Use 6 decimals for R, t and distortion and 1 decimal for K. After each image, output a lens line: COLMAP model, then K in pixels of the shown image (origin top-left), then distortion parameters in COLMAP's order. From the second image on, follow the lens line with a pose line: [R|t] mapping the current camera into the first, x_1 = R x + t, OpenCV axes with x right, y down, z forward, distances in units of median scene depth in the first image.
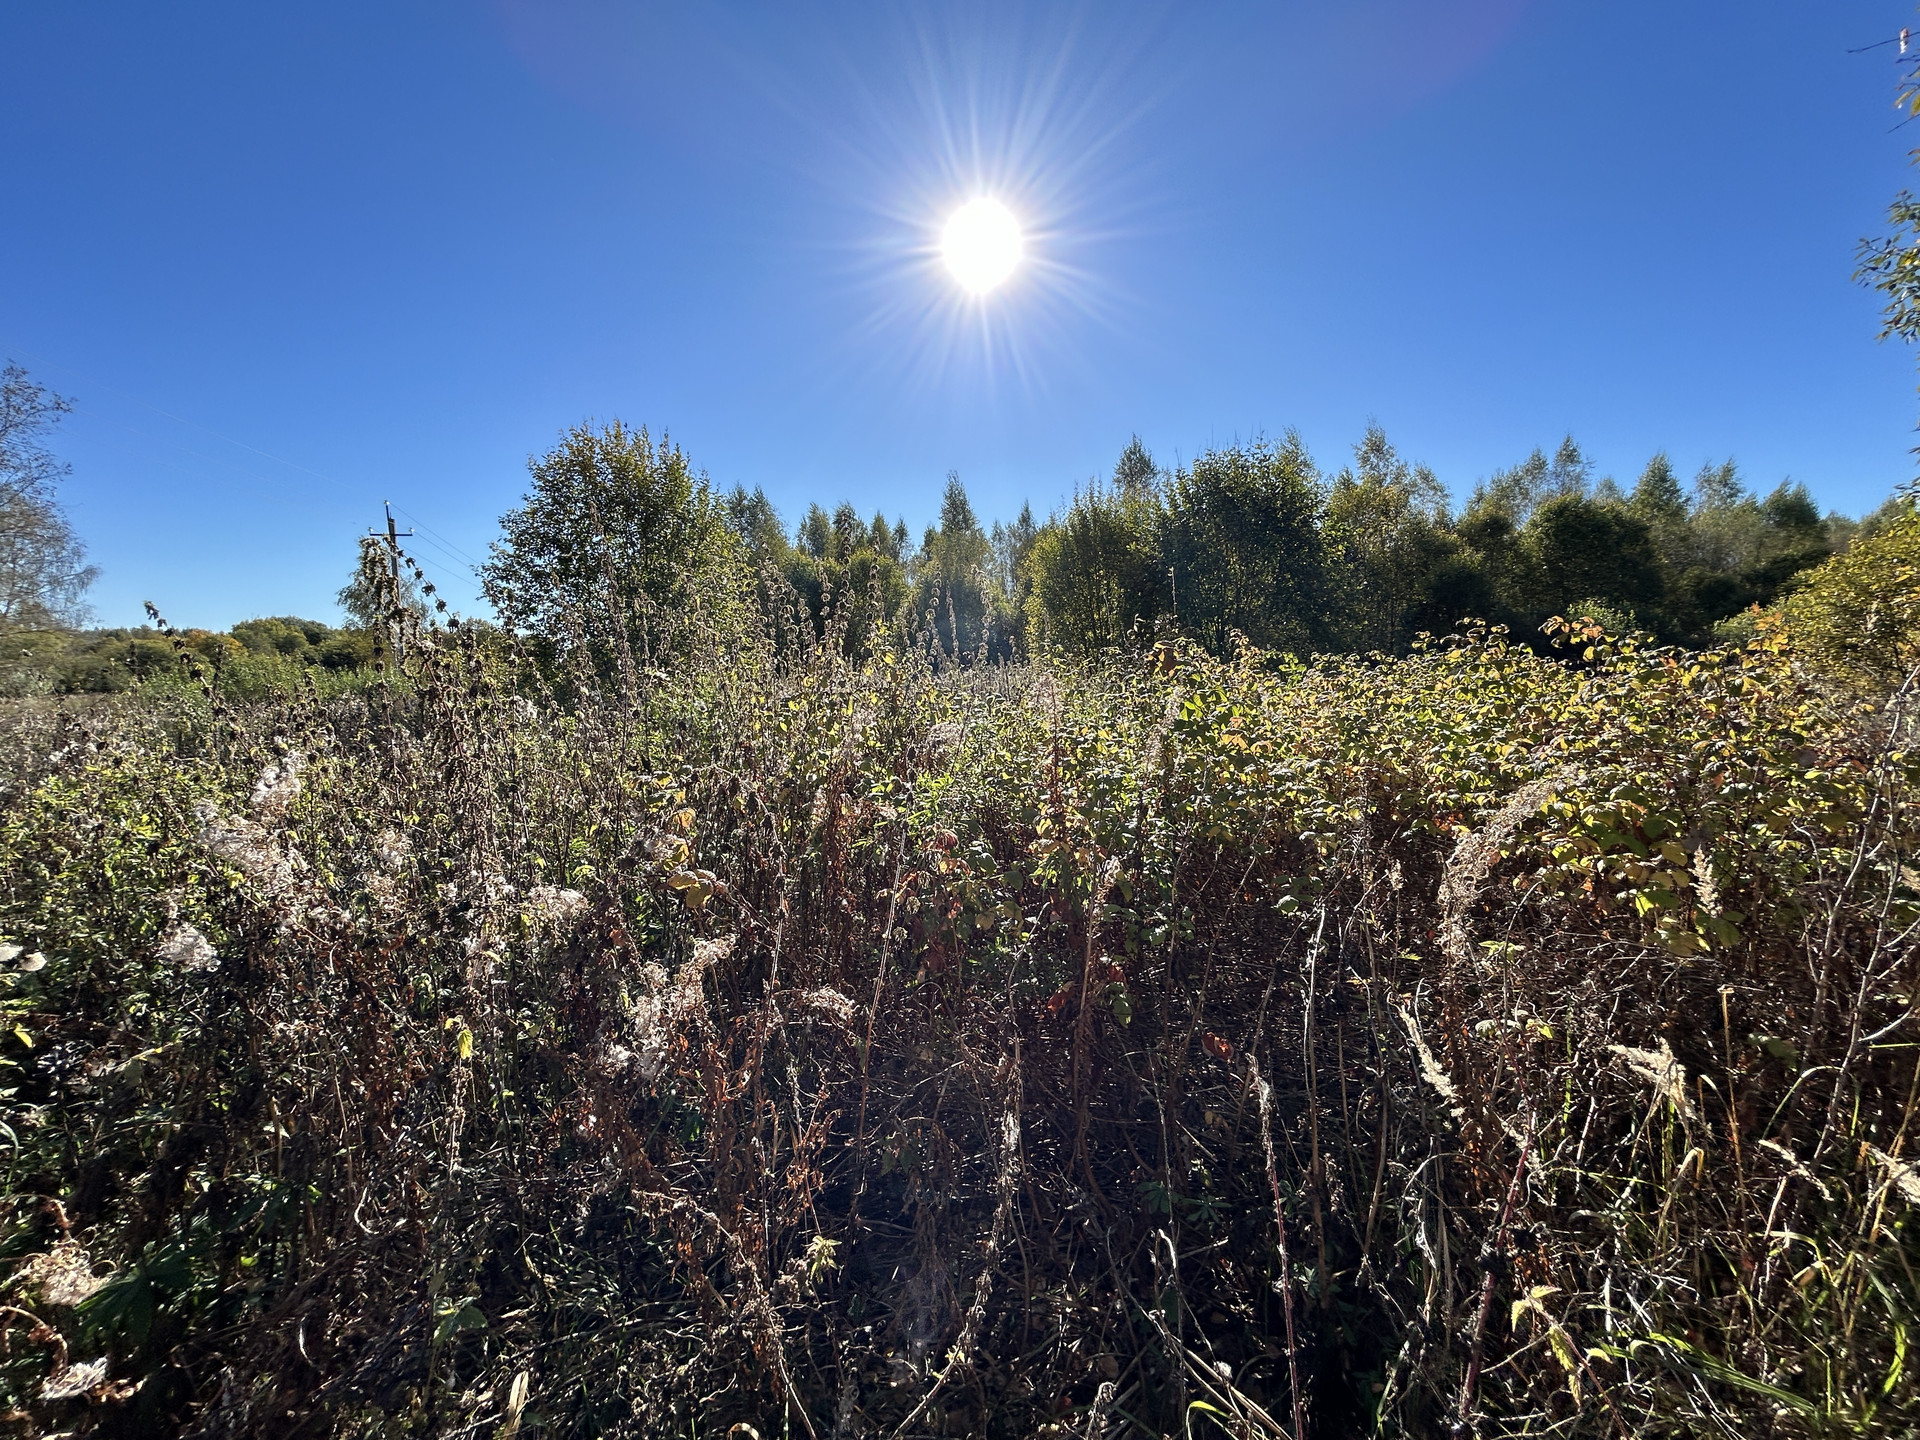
lens RADIAL K [[766.7, 0, 944.3], [0, 766.7, 740.5], [0, 0, 1]] dist [-0.003874, 0.000811]
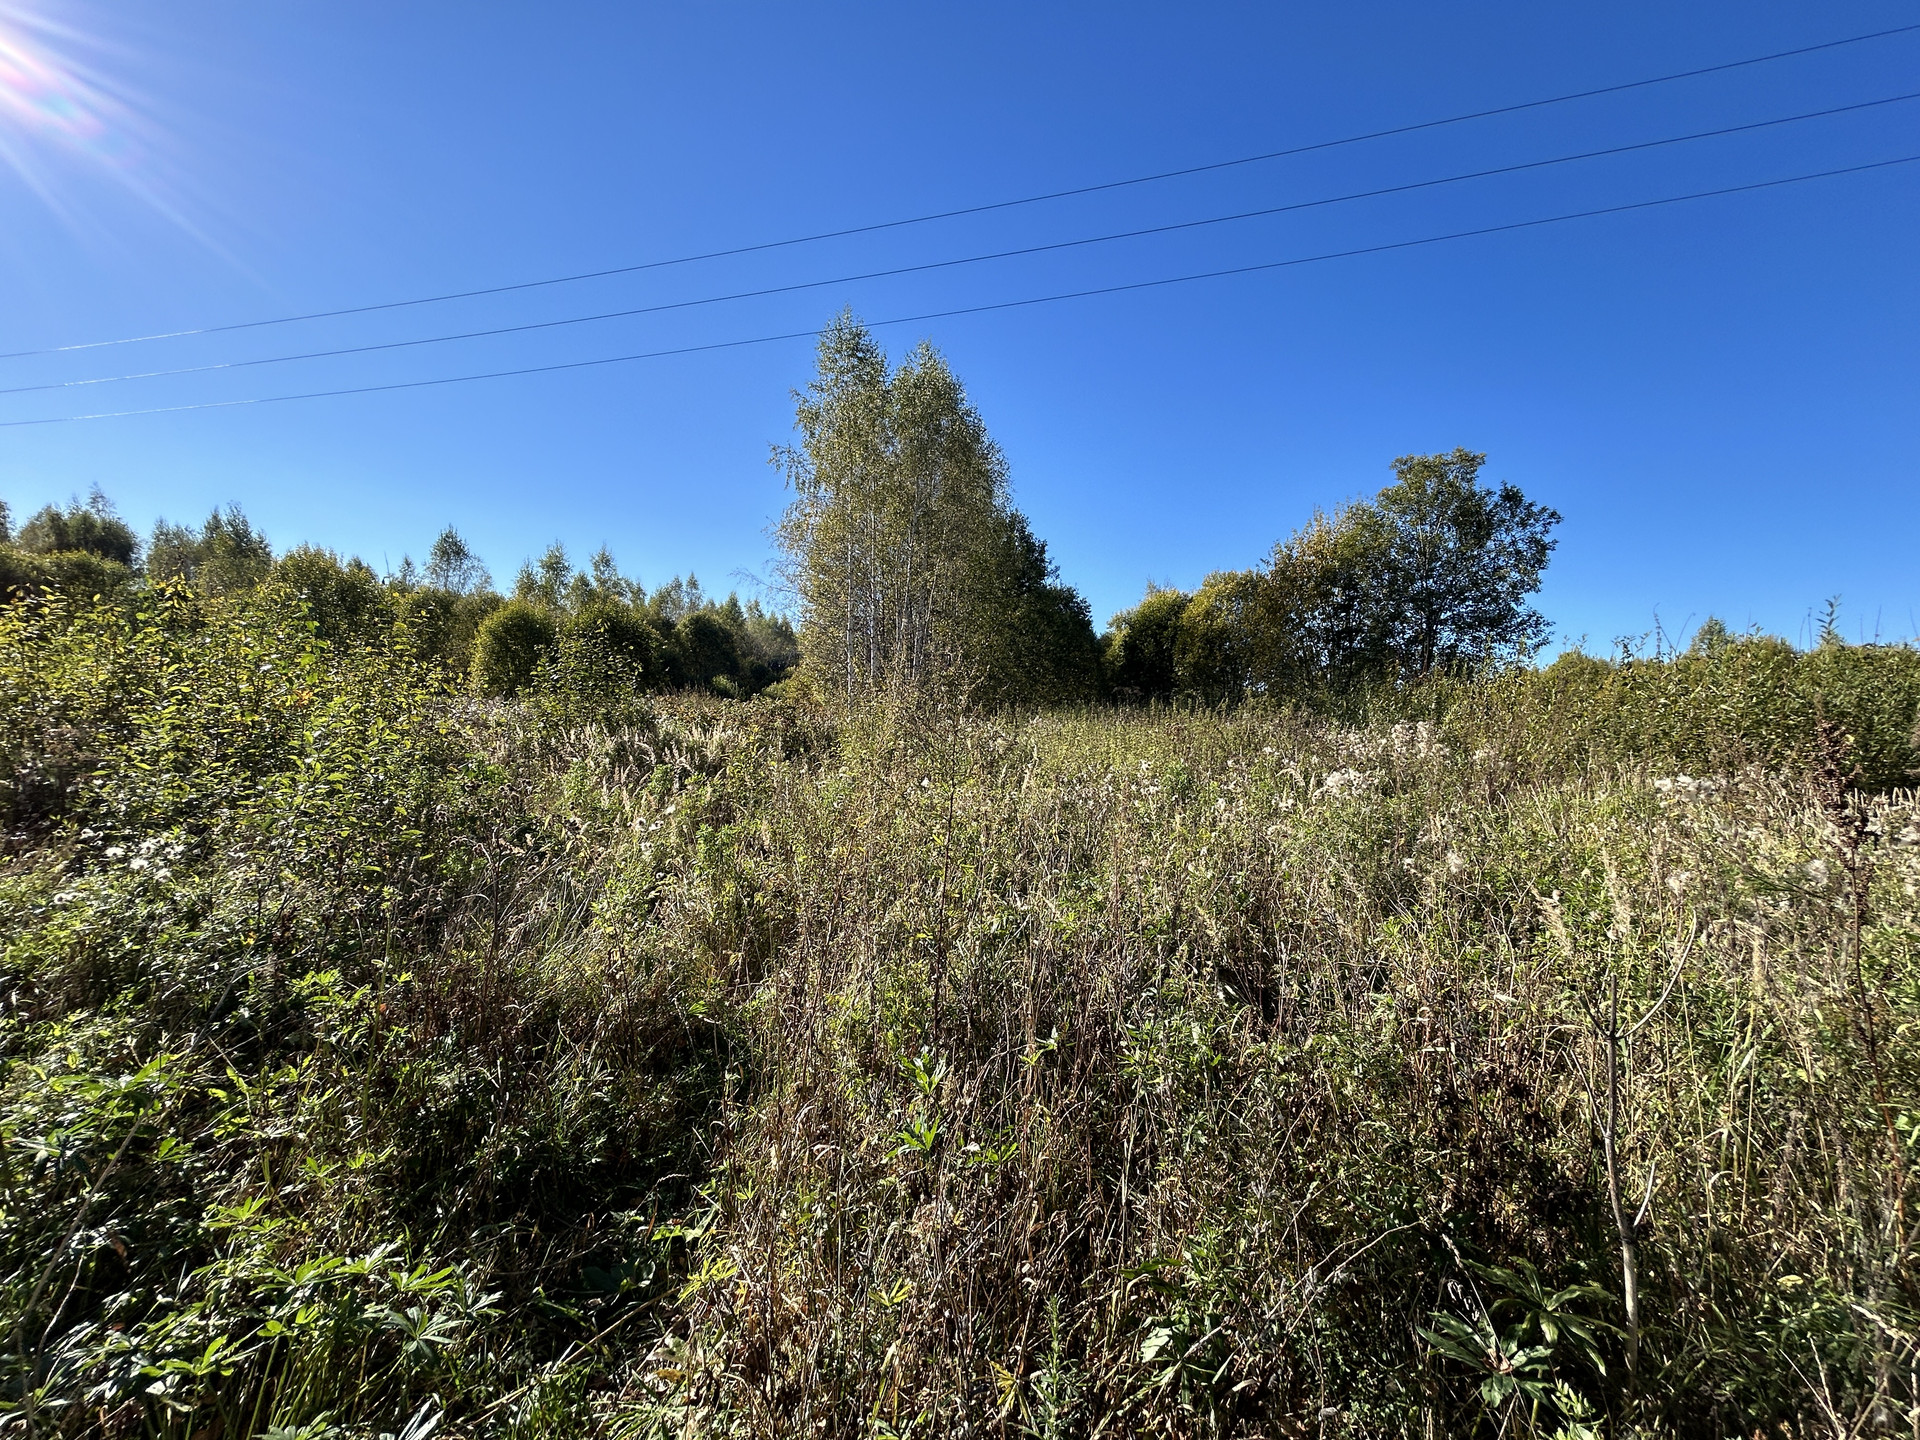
lens RADIAL K [[766.7, 0, 954.5], [0, 766.7, 728.4], [0, 0, 1]] dist [-0.003874, 0.000811]
pose [[0.488776, 0.003535, 0.872402, -0.989441], [0.039762, 0.998862, -0.026324, 0.051912], [-0.871503, 0.047555, 0.488079, -0.834070]]
